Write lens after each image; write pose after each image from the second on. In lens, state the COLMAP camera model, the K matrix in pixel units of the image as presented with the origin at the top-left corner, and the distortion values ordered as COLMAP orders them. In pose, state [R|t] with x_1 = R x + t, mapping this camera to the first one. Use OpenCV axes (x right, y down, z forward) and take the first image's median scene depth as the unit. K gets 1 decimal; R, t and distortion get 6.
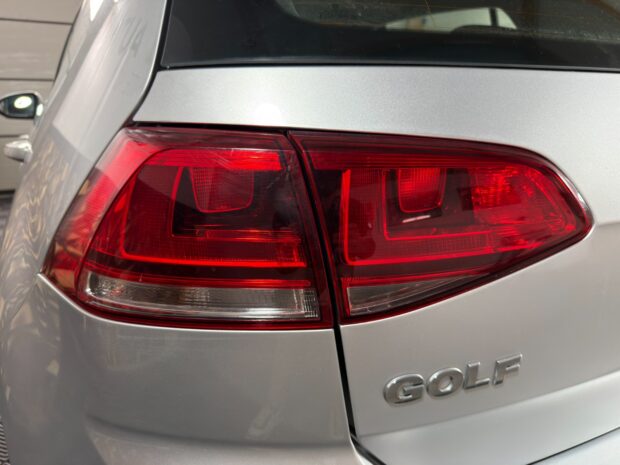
lens RADIAL K [[452.1, 0, 310.0], [0, 452.1, 232.5], [0, 0, 1]] dist [-0.004843, -0.002873]
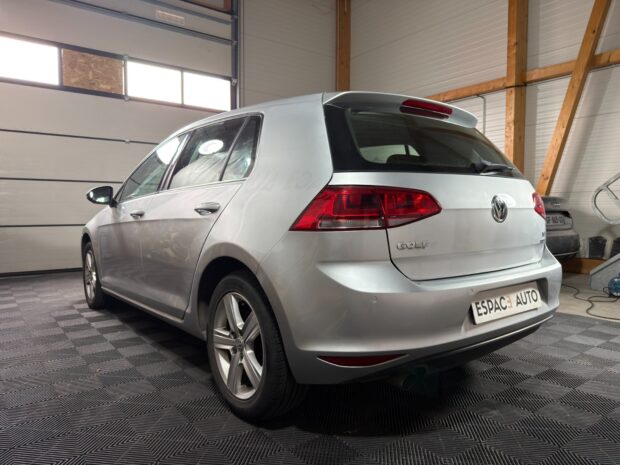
lens RADIAL K [[452.1, 0, 310.0], [0, 452.1, 232.5], [0, 0, 1]] dist [-0.004843, -0.002873]
pose [[0.985846, -0.009785, 0.167368, -1.212975], [0.046201, 0.975497, -0.215107, 0.998603], [-0.161162, 0.219795, 0.962142, -2.645187]]
